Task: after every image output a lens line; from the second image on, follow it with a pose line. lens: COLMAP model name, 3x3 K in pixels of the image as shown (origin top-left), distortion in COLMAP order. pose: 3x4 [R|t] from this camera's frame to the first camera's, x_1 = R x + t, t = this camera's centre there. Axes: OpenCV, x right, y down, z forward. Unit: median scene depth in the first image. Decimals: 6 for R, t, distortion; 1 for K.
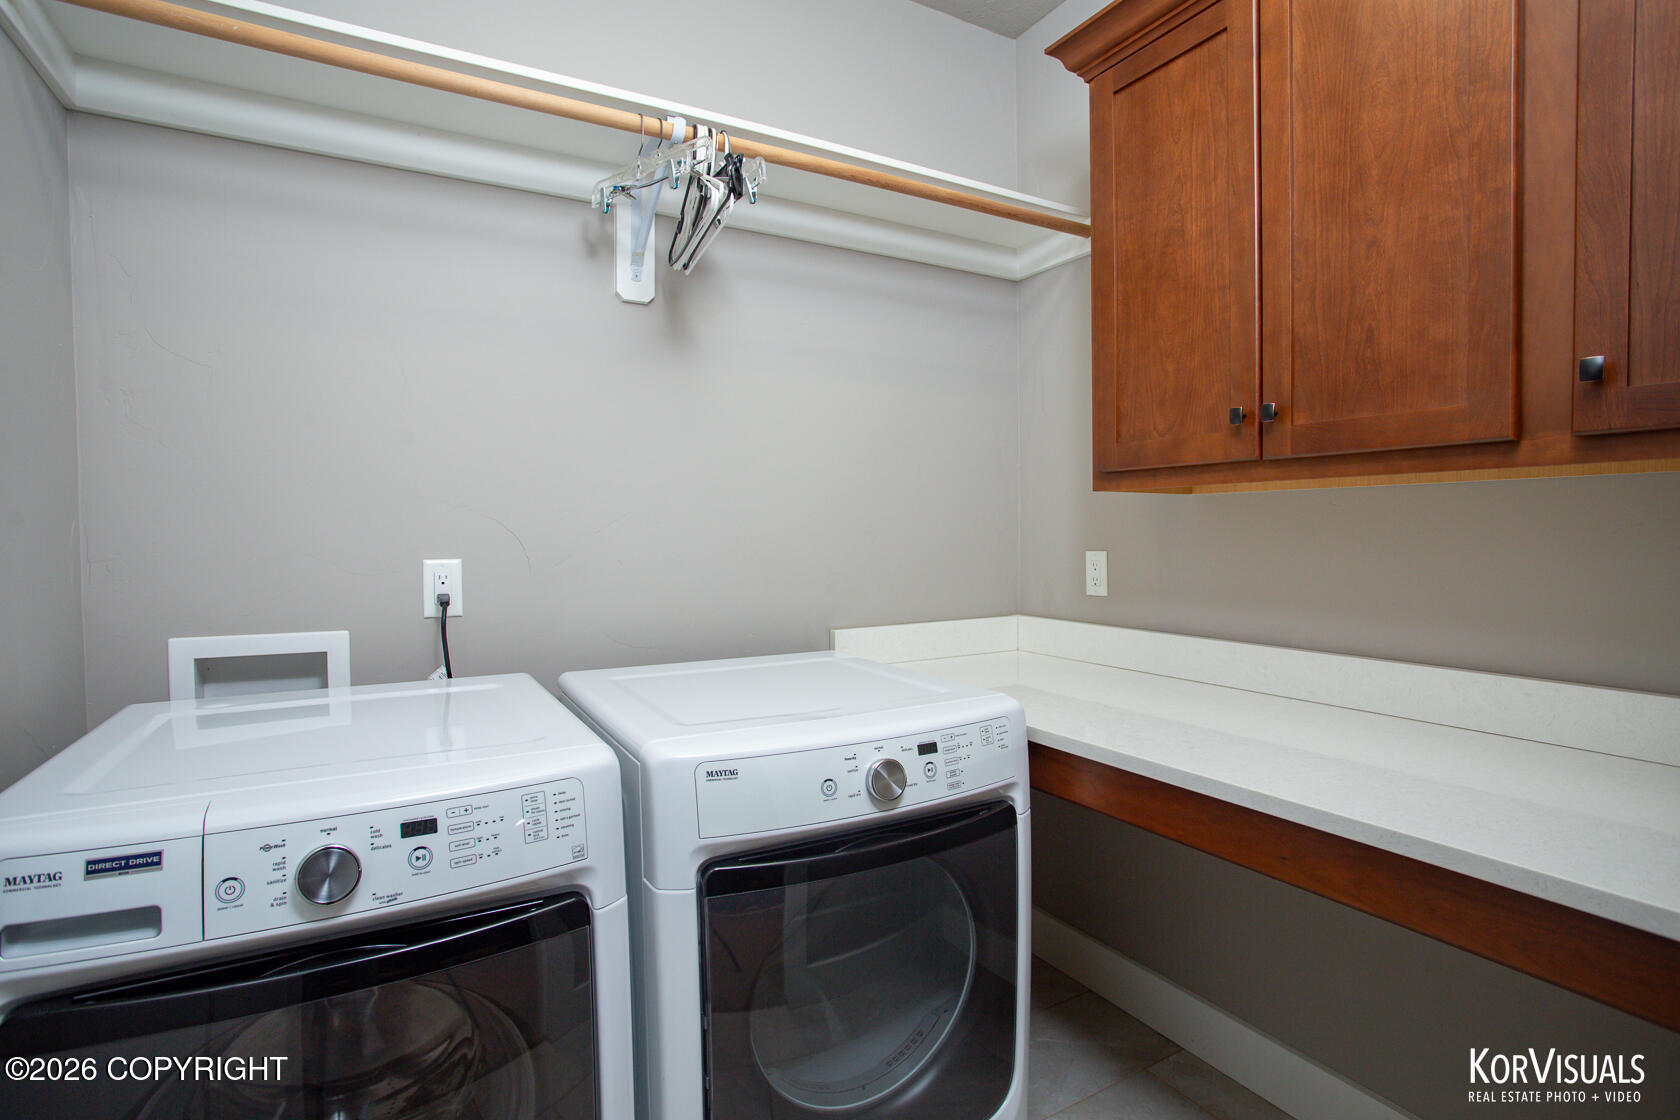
lens RADIAL K [[828.5, 0, 831.0], [0, 828.5, 556.9], [0, 0, 1]] dist [-0.061635, 0.027666]
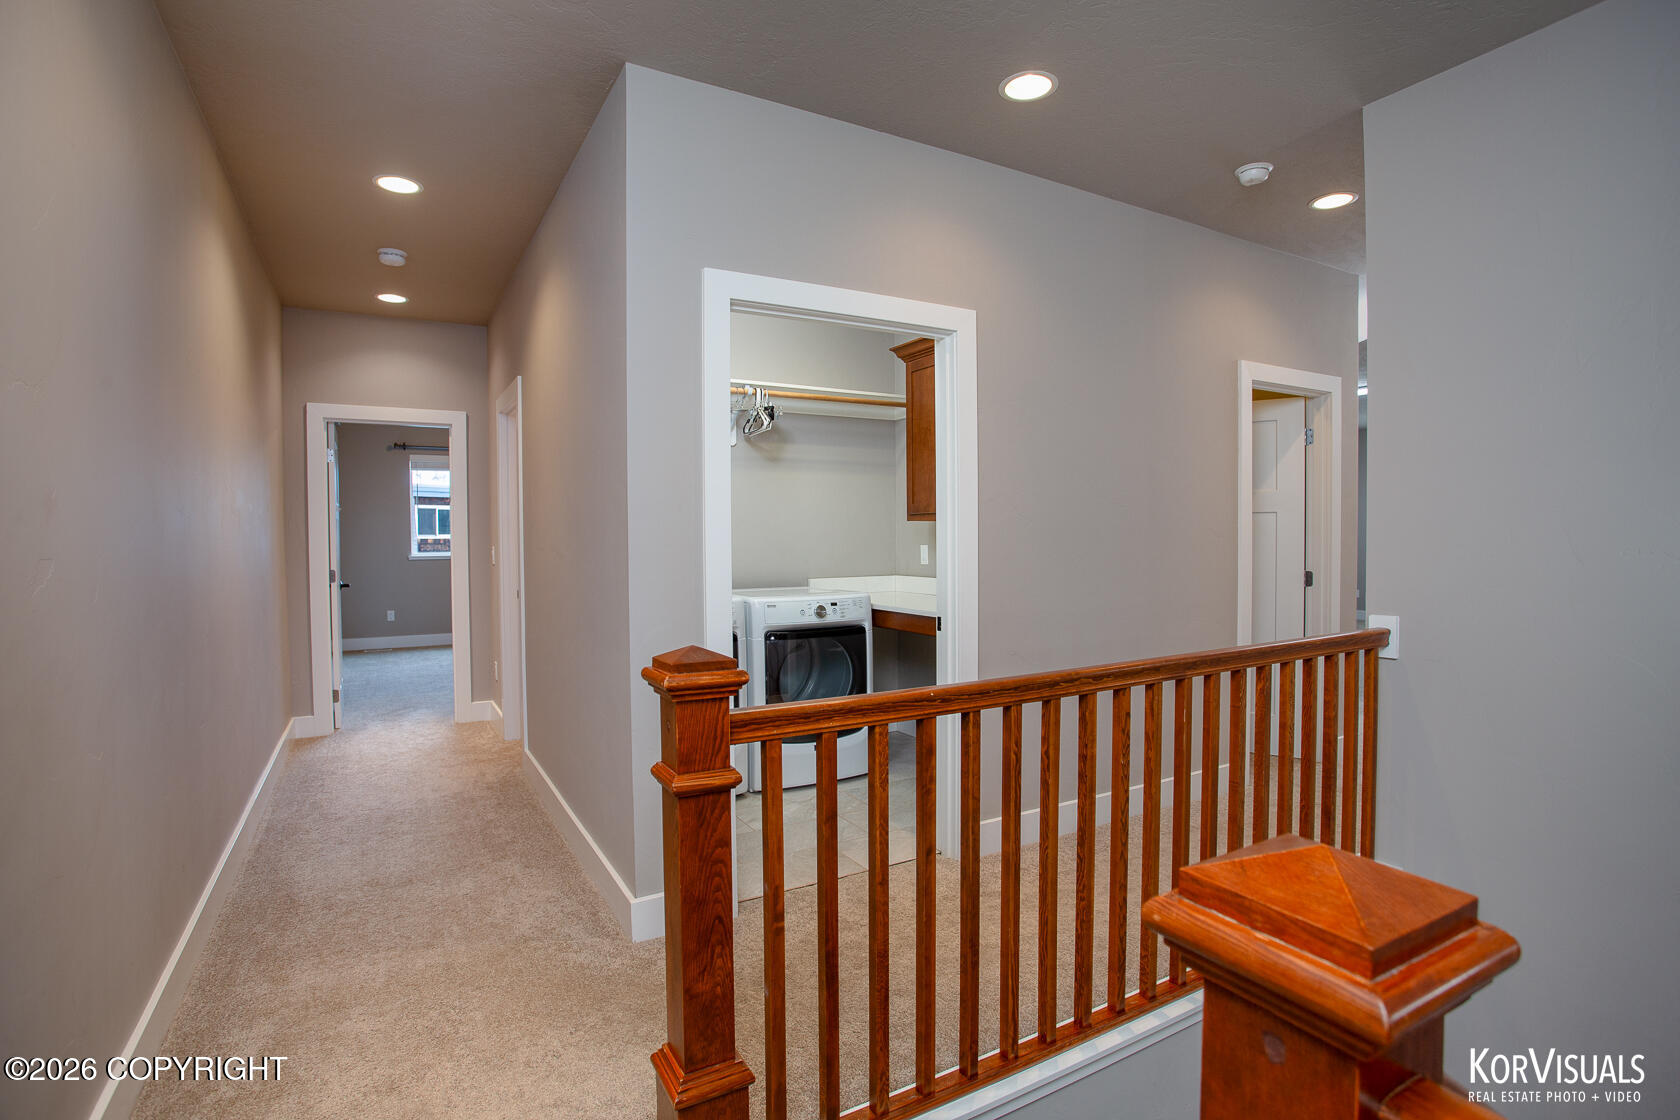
lens RADIAL K [[828.5, 0, 831.0], [0, 828.5, 556.9], [0, 0, 1]] dist [-0.061635, 0.027666]
pose [[0.999983, -0.001164, 0.005784, 0.079447], [0.001194, 0.999986, -0.005144, 0.058006], [-0.005778, 0.005151, 0.999970, -2.004645]]
